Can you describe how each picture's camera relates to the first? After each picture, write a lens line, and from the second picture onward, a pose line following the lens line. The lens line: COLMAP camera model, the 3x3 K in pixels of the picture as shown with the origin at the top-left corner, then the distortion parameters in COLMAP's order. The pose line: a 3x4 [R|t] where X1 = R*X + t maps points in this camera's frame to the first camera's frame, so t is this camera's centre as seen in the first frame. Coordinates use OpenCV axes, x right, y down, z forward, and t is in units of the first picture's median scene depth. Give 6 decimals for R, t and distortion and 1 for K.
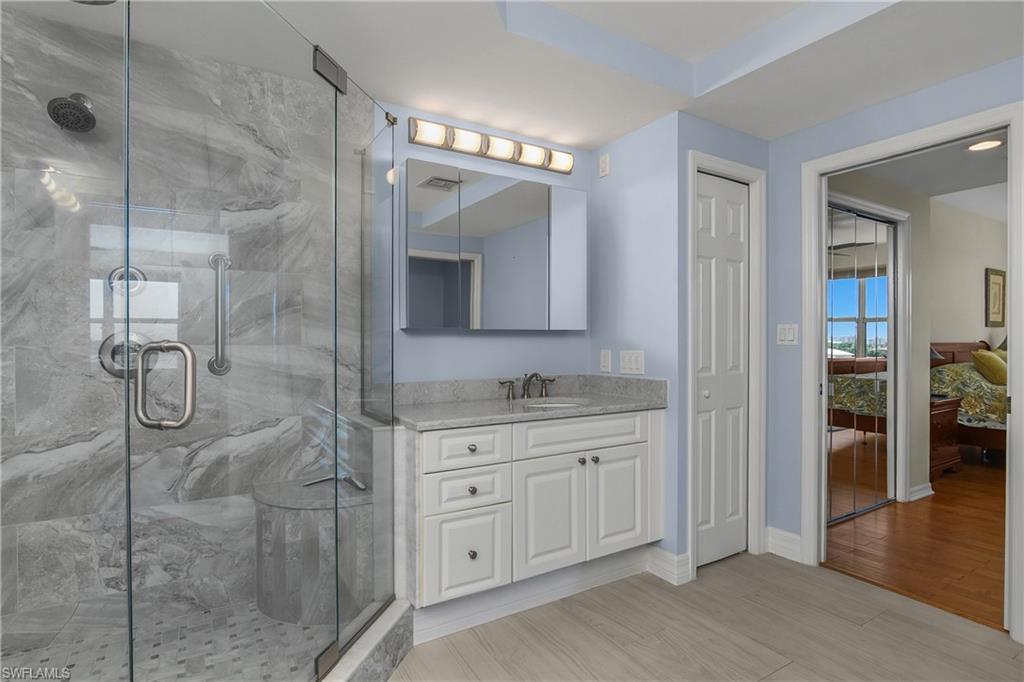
lens RADIAL K [[511.2, 0, 503.4], [0, 511.2, 344.0], [0, 0, 1]] dist [-0.038323, 0.013337]
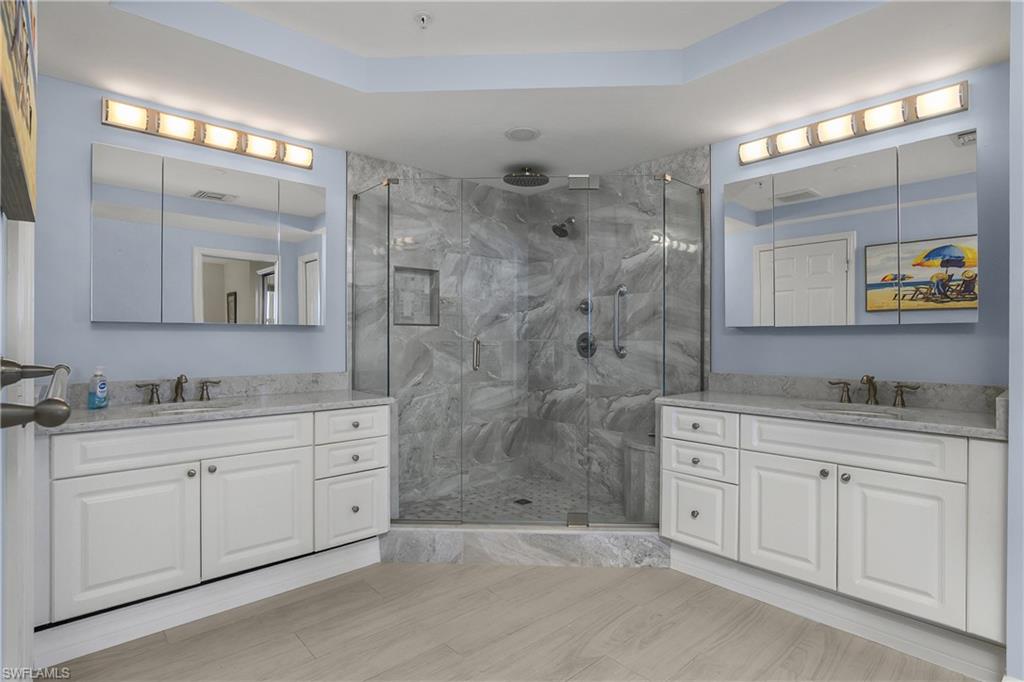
lens RADIAL K [[511.2, 0, 503.4], [0, 511.2, 344.0], [0, 0, 1]] dist [-0.038323, 0.013337]
pose [[0.174880, 0.011496, -0.984523, 1.007282], [-0.005845, 0.999926, 0.010637, -0.002169], [0.984572, 0.003894, 0.174935, 0.319491]]
